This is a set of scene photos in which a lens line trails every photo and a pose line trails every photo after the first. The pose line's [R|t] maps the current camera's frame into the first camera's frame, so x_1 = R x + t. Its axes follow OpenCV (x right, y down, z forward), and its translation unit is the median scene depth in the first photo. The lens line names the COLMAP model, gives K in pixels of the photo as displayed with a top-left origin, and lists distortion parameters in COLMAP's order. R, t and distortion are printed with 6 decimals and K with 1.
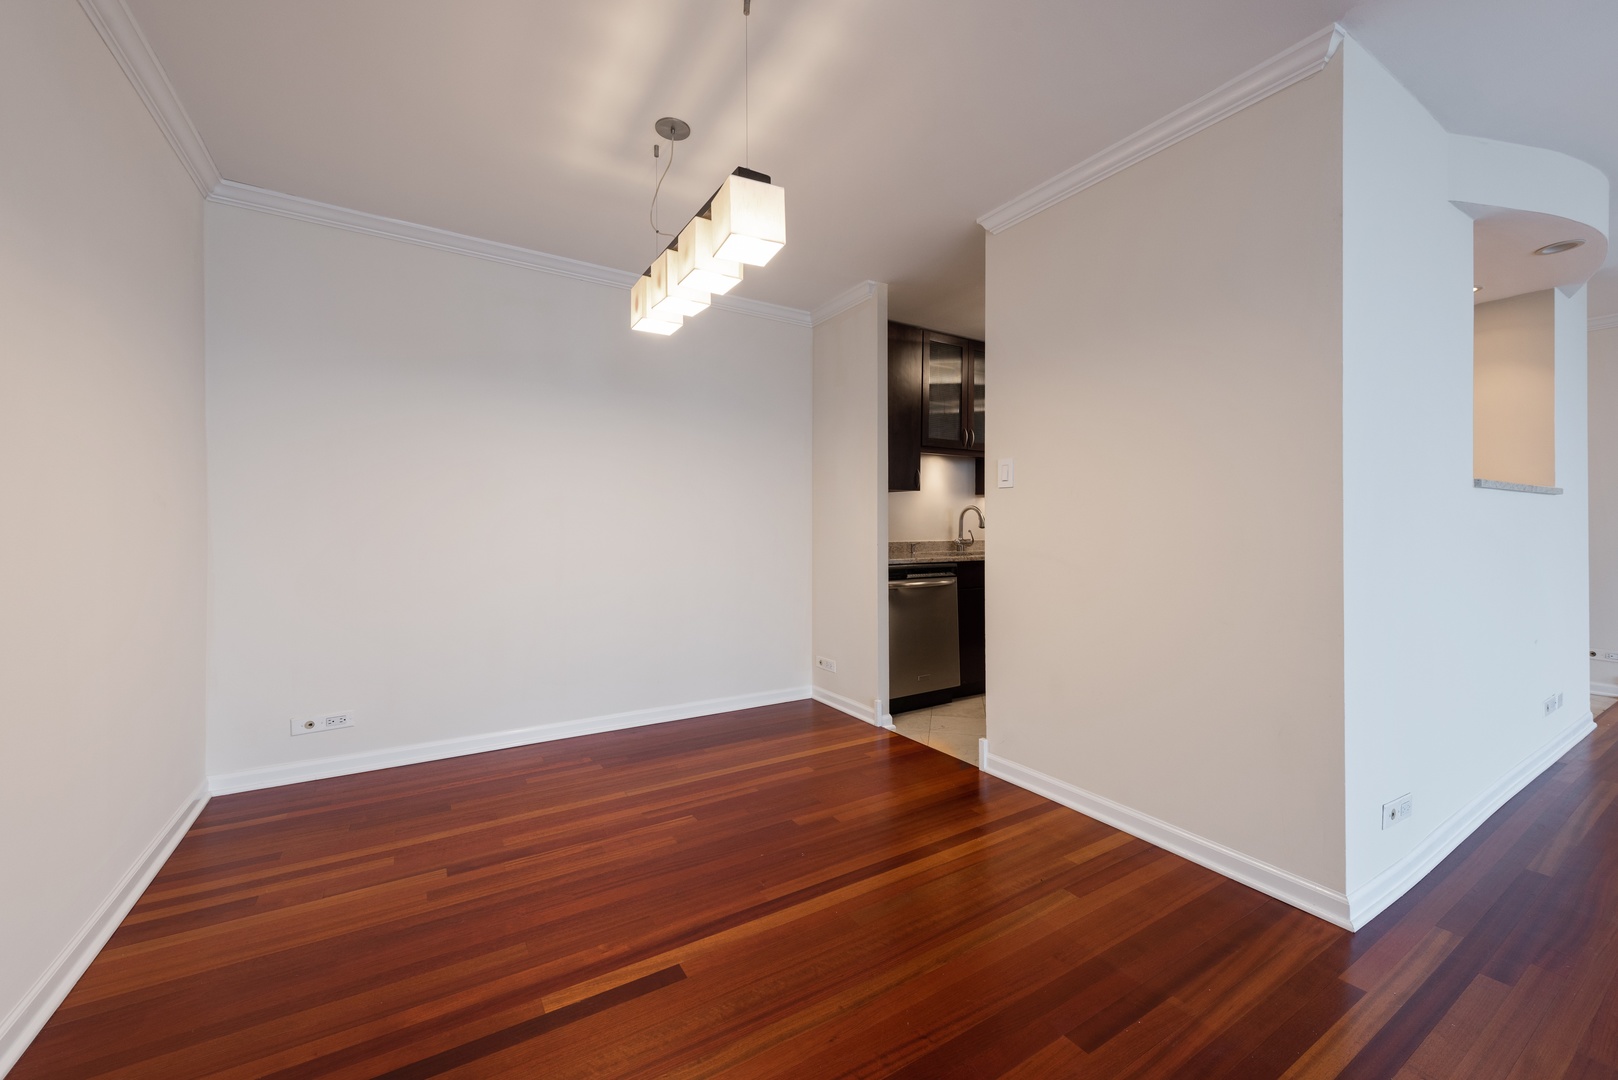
lens RADIAL K [[633.5, 0, 815.9], [0, 633.5, 529.4], [0, 0, 1]] dist [0.001175, 0.000060]
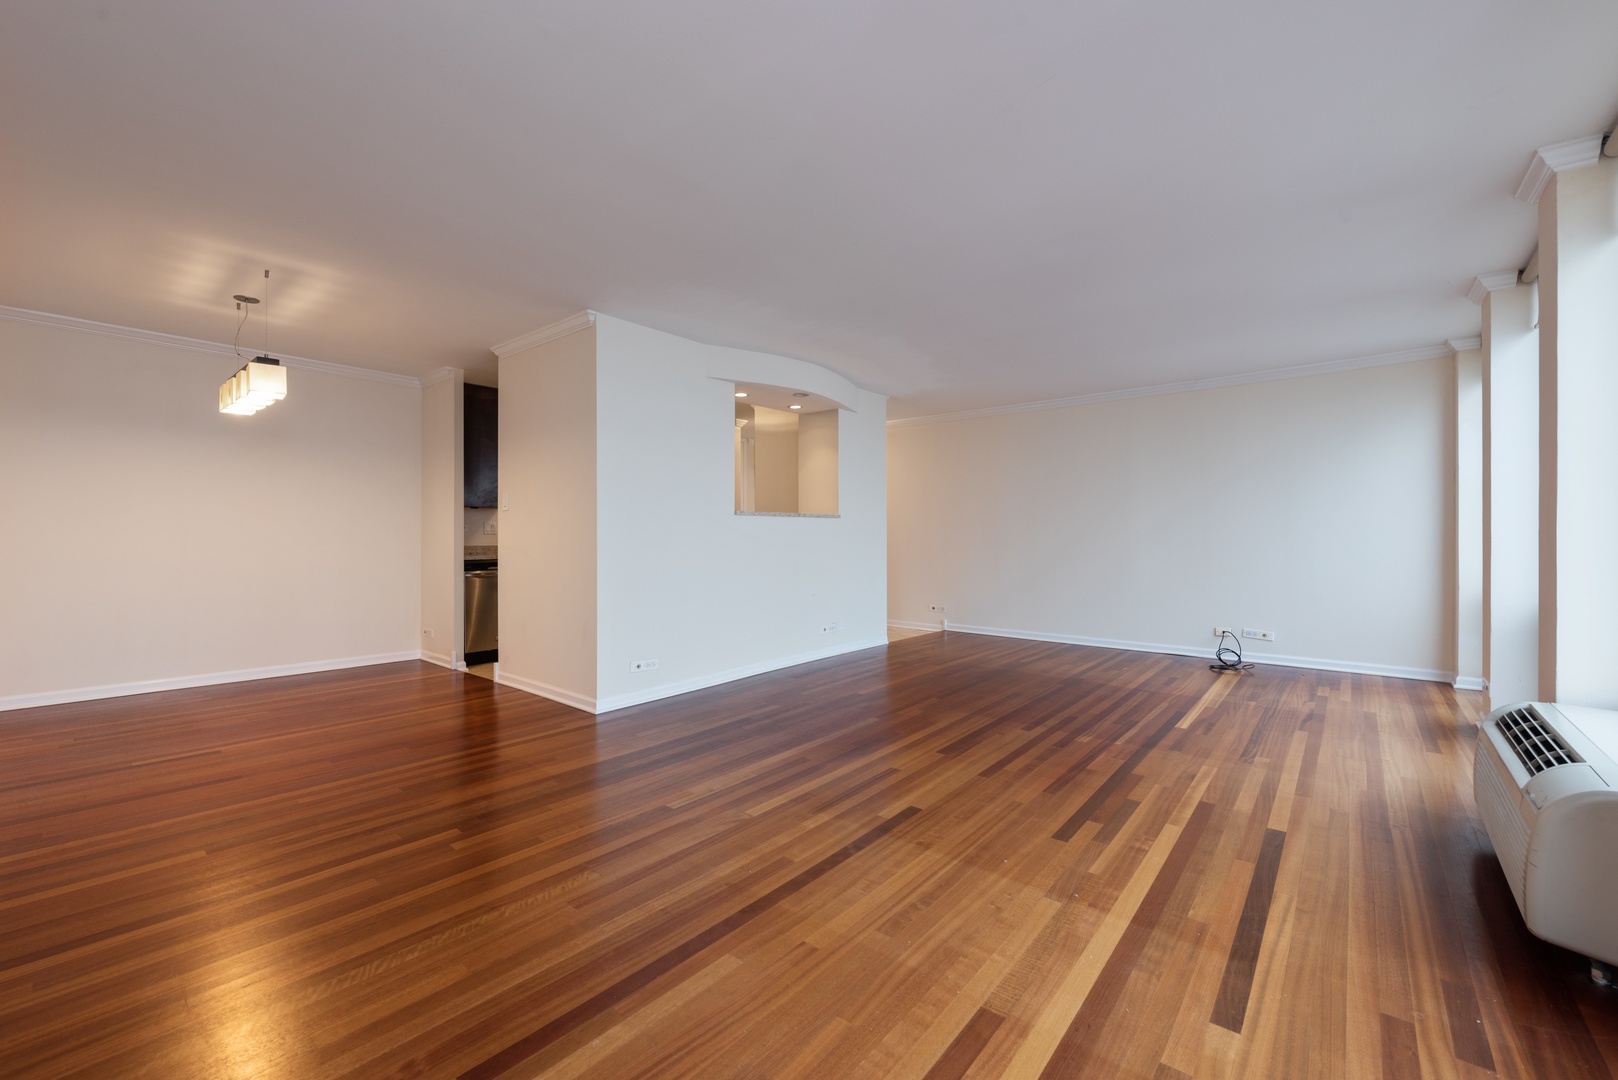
lens RADIAL K [[648.8, 0, 809.0], [0, 648.8, 540.0], [0, 0, 1]] dist [0.000065, -0.000146]
pose [[0.951621, -0.000042, 0.307275, 0.517420], [-0.000340, 0.999999, 0.001191, 0.007385], [-0.307275, -0.001238, 0.951620, -0.855997]]
